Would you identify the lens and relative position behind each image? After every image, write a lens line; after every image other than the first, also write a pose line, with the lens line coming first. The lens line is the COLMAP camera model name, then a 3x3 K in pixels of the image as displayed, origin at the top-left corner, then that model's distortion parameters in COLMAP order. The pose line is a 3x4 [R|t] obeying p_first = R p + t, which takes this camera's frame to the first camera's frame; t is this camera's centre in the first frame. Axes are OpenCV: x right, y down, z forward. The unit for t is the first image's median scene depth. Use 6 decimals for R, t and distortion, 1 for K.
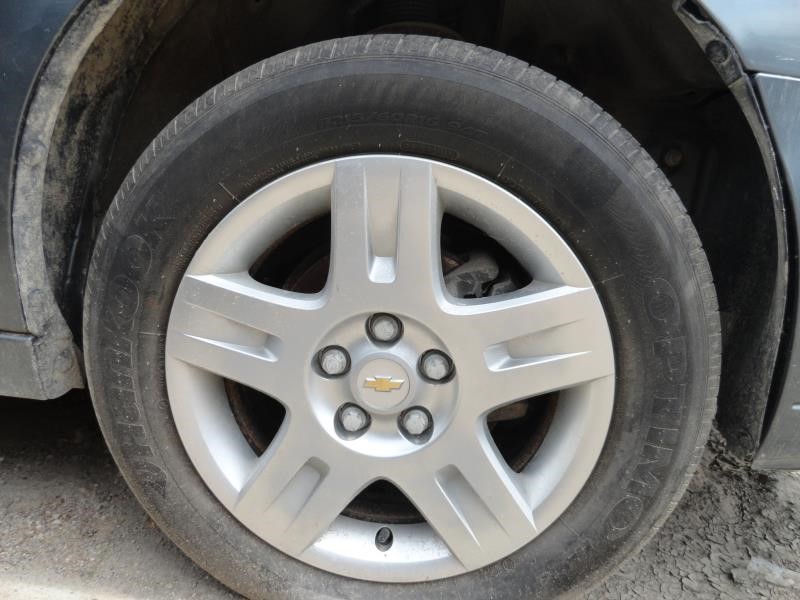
lens RADIAL K [[549.9, 0, 400.8], [0, 549.9, 298.0], [0, 0, 1]] dist [-0.005703, 0.006704]
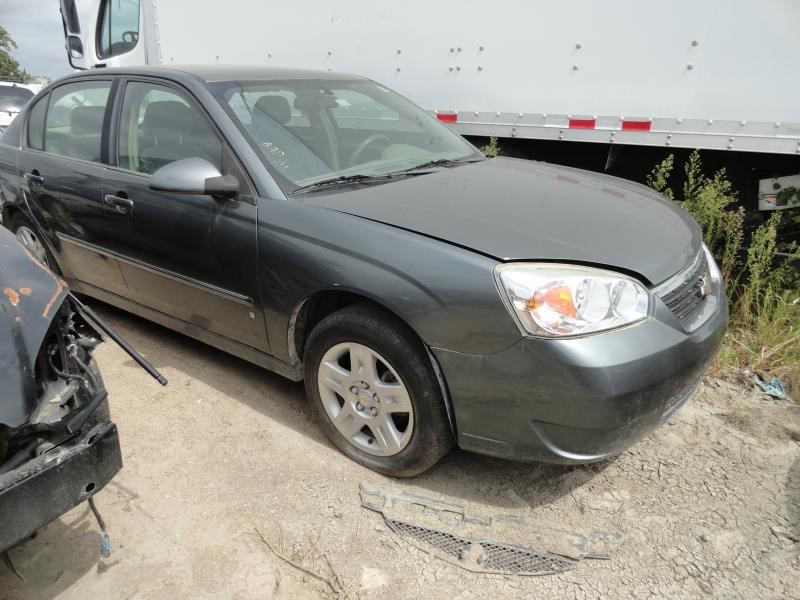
lens RADIAL K [[549.9, 0, 400.8], [0, 549.9, 298.0], [0, 0, 1]] dist [-0.005703, 0.006704]
pose [[0.858746, 0.126519, -0.496536, 1.852364], [-0.061203, 0.987427, 0.145749, -1.026346], [0.508733, -0.094772, 0.855692, -1.878056]]
